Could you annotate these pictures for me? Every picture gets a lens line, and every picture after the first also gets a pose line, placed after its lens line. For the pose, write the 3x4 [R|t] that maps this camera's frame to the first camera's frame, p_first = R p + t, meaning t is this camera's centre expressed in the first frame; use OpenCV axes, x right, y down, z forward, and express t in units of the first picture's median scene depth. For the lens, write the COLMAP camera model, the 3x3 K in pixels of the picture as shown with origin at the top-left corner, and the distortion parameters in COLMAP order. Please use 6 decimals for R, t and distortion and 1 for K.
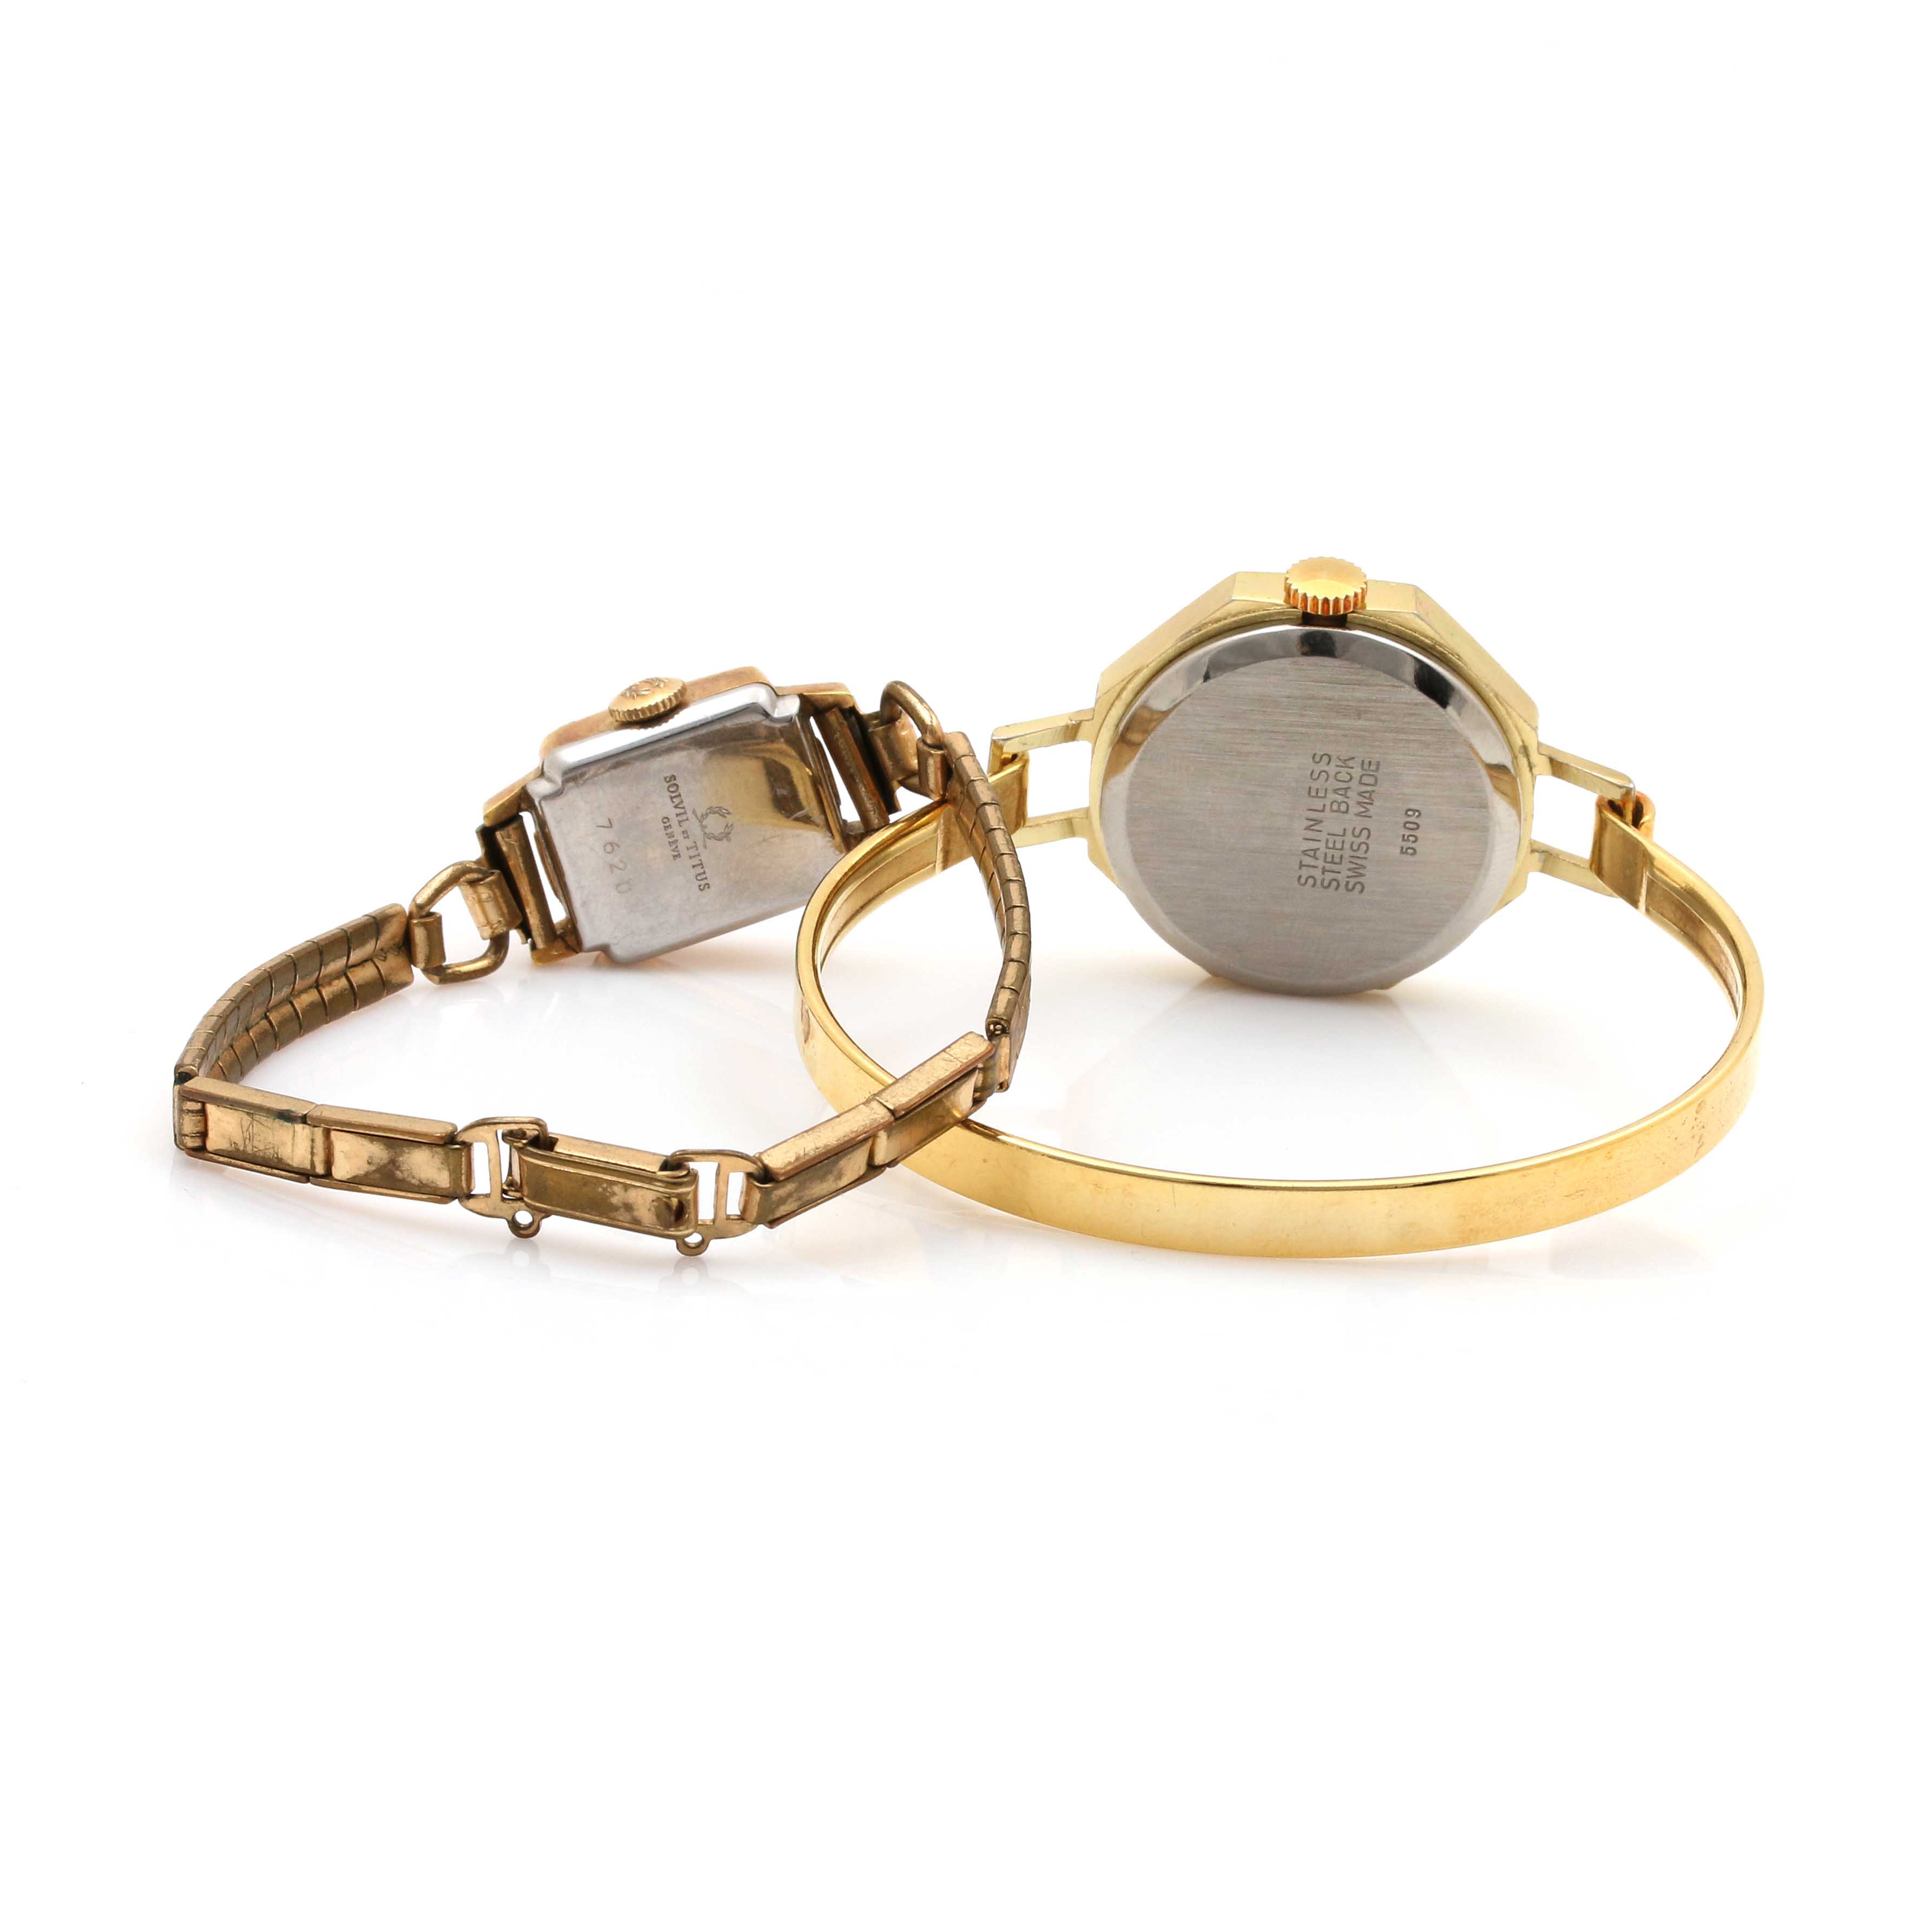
lens RADIAL K [[12988.9, 0, 966.0], [0, 12988.9, 966.0], [0, 0, 1]] dist [0.004630, -32.628093]
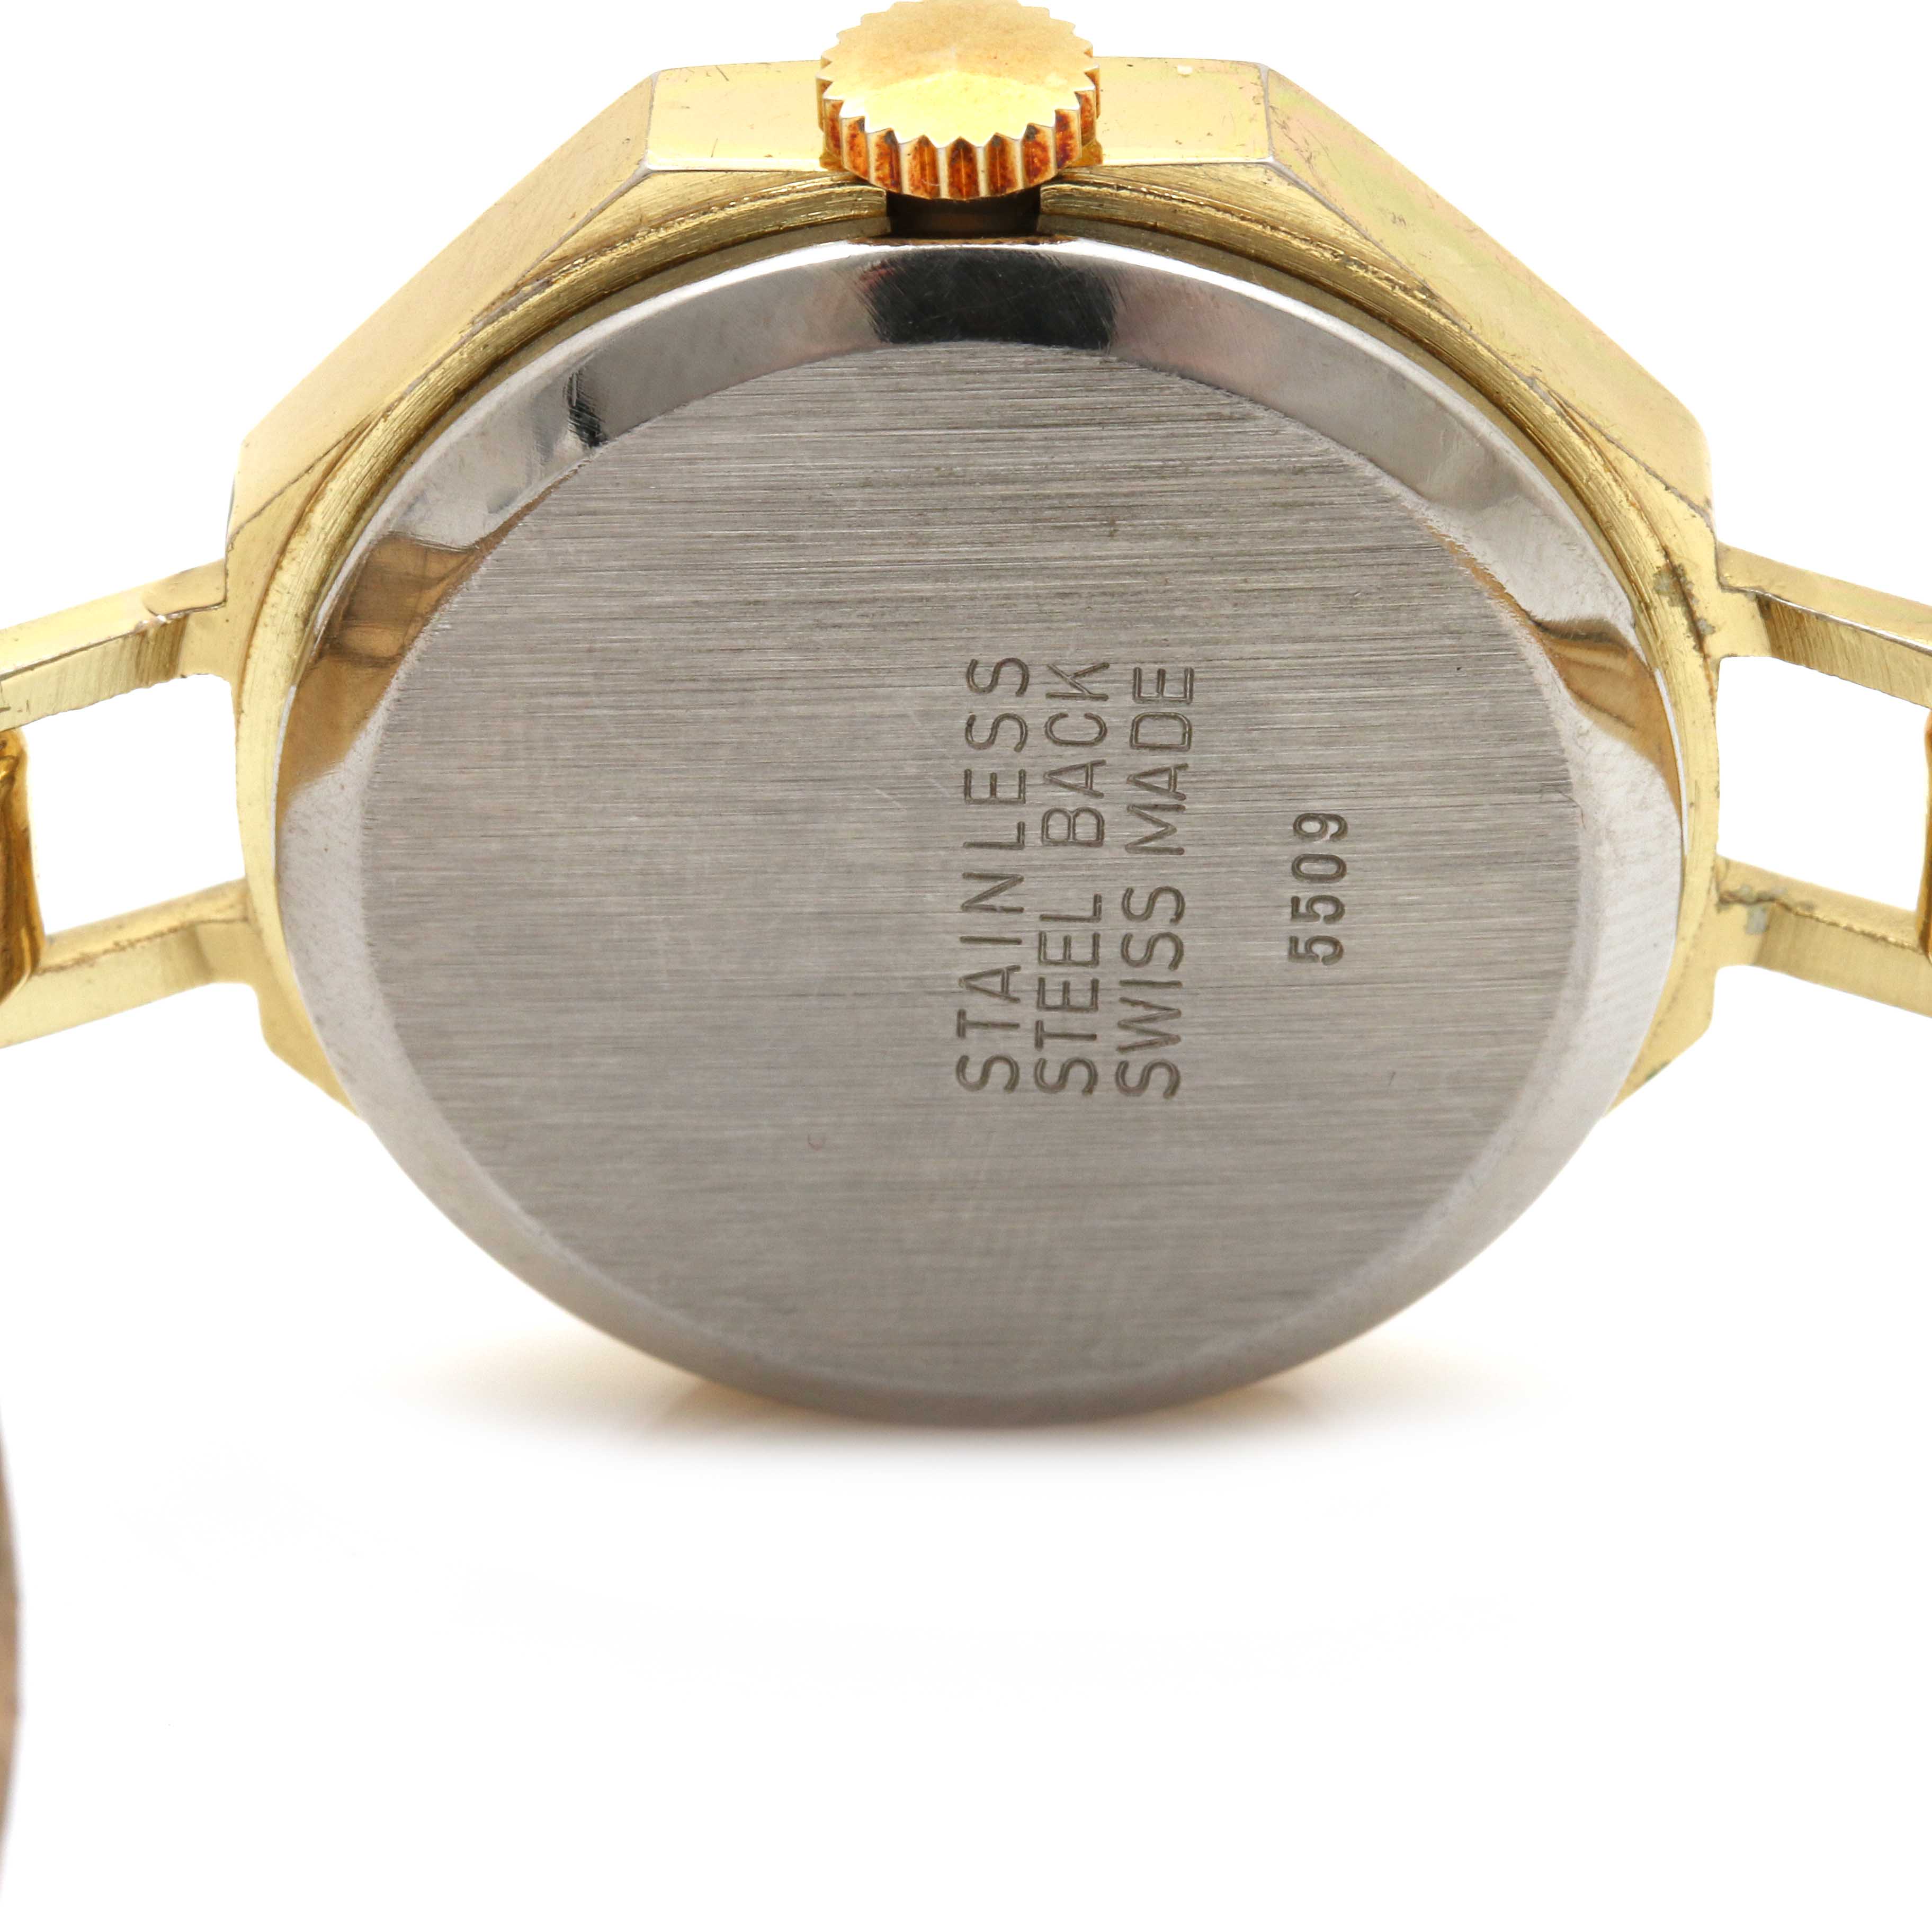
lens RADIAL K [[12988.9, 0, 966.0], [0, 12988.9, 966.0], [0, 0, 1]] dist [0.004630, -32.628093]
pose [[0.995975, -0.089503, 0.004868, 0.024525], [0.088928, 0.993466, 0.071537, -0.030535], [-0.011239, -0.070816, 0.997426, 0.700938]]
